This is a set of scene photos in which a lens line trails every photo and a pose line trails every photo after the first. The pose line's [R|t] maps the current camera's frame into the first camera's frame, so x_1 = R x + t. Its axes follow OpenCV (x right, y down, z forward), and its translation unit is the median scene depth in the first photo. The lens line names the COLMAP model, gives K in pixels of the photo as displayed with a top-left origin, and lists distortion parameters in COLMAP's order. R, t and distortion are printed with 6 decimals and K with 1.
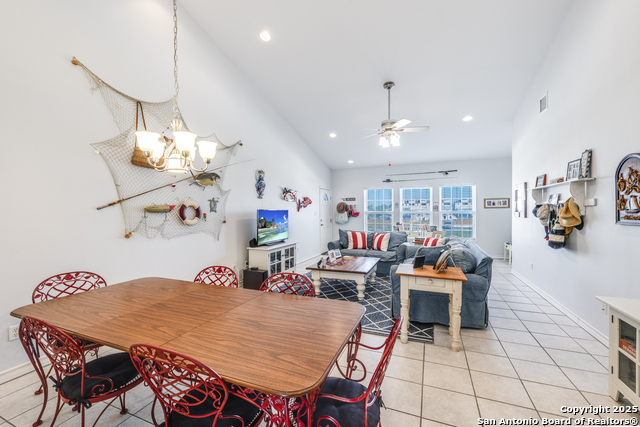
lens RADIAL K [[258.1, 0, 320.0], [0, 258.1, 213.5], [0, 0, 1]] dist [0.000132, 0.000021]
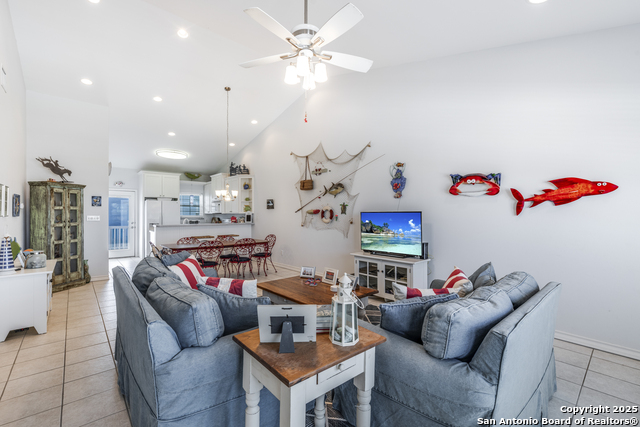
lens RADIAL K [[280.8, 0, 320.0], [0, 280.8, 213.5], [0, 0, 1]] dist [0.021481, 0.000047]
pose [[-0.428043, 0.007346, -0.903728, 0.704134], [-0.005071, 0.999932, 0.010529, -0.018465], [0.903744, 0.009090, -0.427977, 1.219243]]
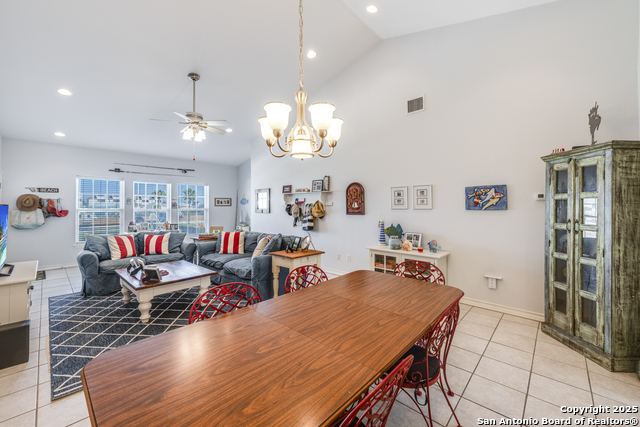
lens RADIAL K [[256.6, 0, 318.6], [0, 256.6, 203.8], [0, 0, 1]] dist [-0.000295, 0.000172]
pose [[0.356695, 0.018584, 0.934036, -0.418286], [0.008136, 0.999702, -0.022998, 0.000222], [-0.934186, 0.015803, 0.356437, 0.220136]]
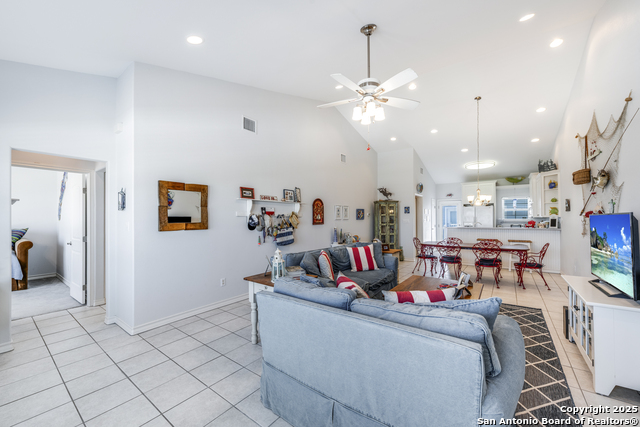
lens RADIAL K [[259.4, 0, 320.0], [0, 259.4, 213.5], [0, 0, 1]] dist [0.000012, -0.000029]
pose [[-0.971915, 0.015747, 0.234804, 0.239369], [0.013198, 0.999836, -0.012423, -0.016744], [-0.234961, -0.008976, -0.971963, 1.601195]]
